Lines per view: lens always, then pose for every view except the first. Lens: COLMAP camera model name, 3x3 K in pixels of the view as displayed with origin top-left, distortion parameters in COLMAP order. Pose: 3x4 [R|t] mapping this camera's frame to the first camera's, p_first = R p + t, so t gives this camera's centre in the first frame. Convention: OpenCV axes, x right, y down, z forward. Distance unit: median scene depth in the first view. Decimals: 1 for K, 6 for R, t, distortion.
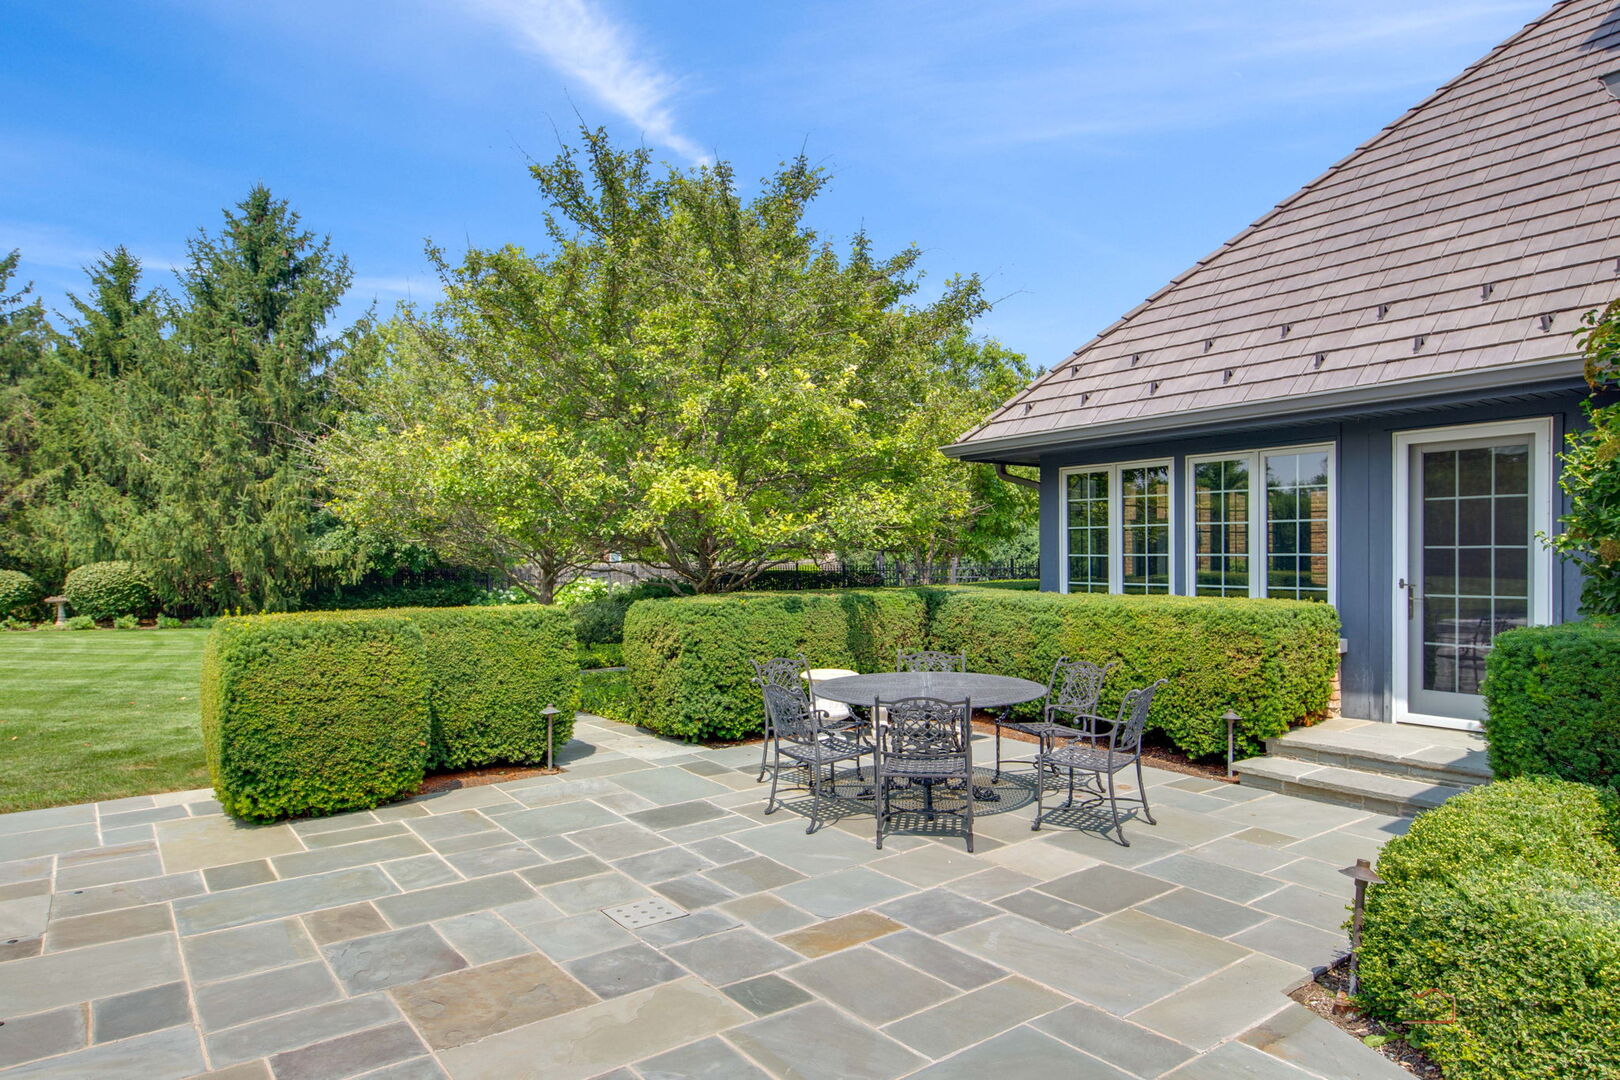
lens RADIAL K [[963.5, 0, 812.1], [0, 963.5, 556.7], [0, 0, 1]] dist [0.000335, 0.000184]
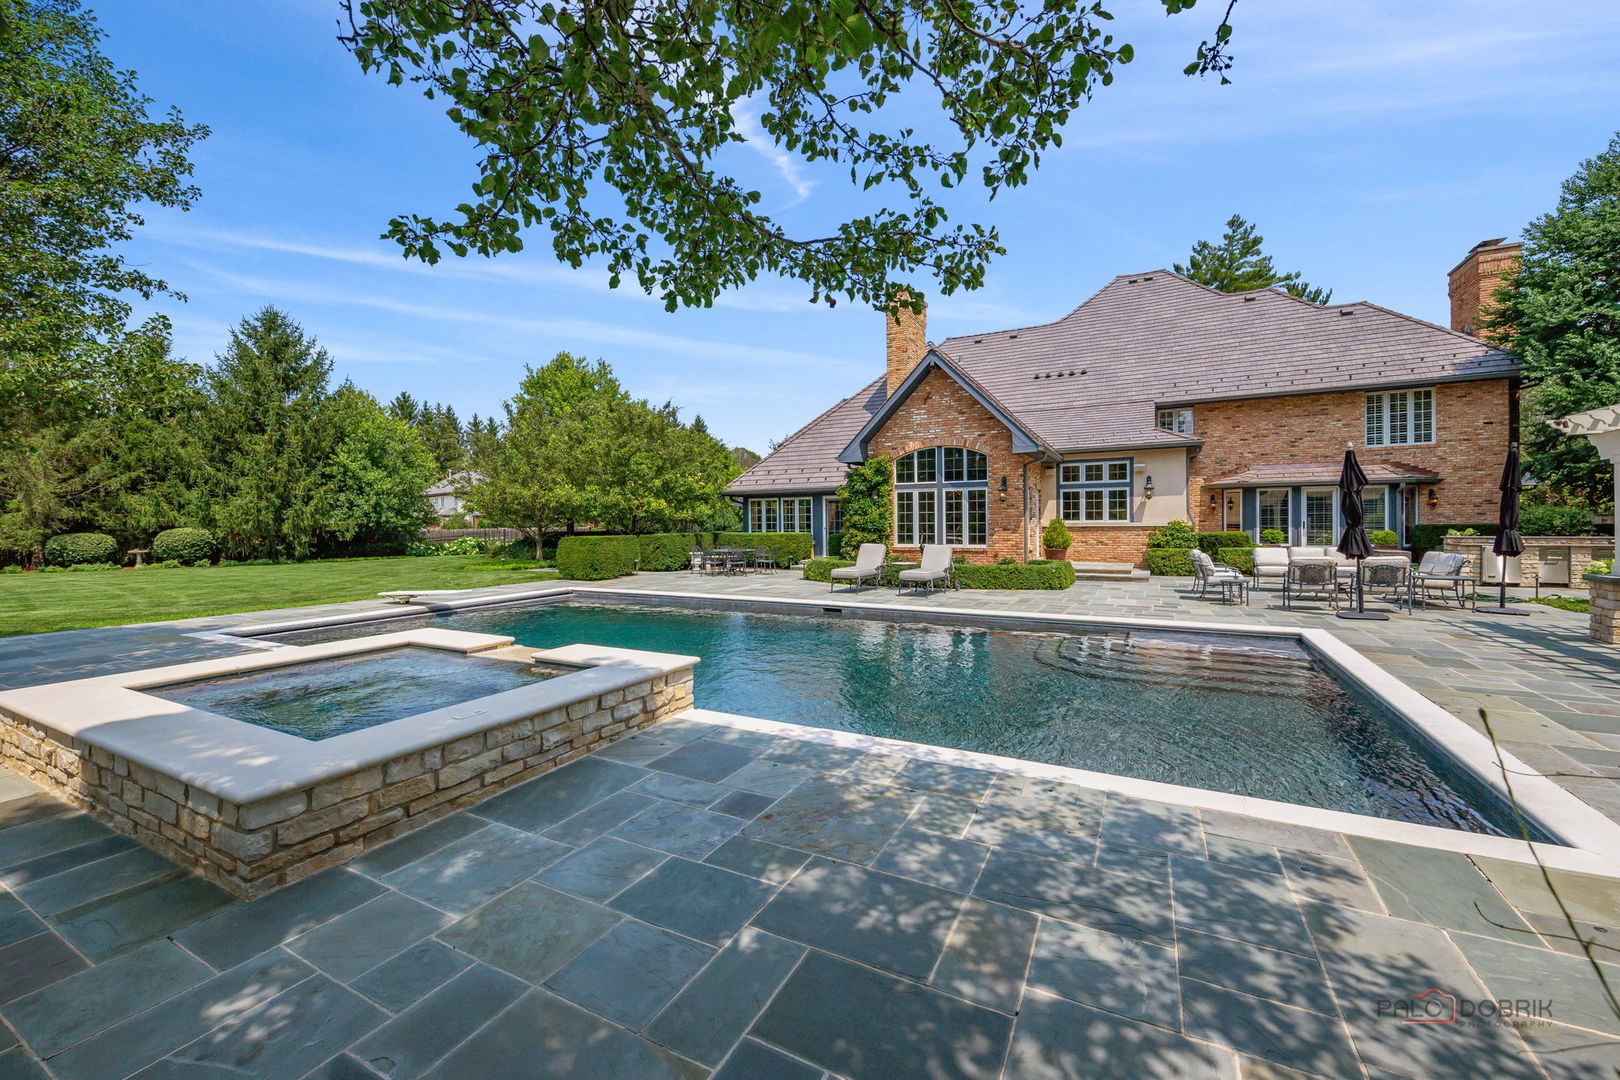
lens RADIAL K [[641.7, 0, 811.5], [0, 641.7, 533.1], [0, 0, 1]] dist [0.000339, -0.000099]
pose [[0.908261, -0.008398, 0.418321, -0.469372], [0.003599, 0.999918, 0.012260, 0.008102], [-0.418389, -0.009630, 0.908217, -1.129981]]
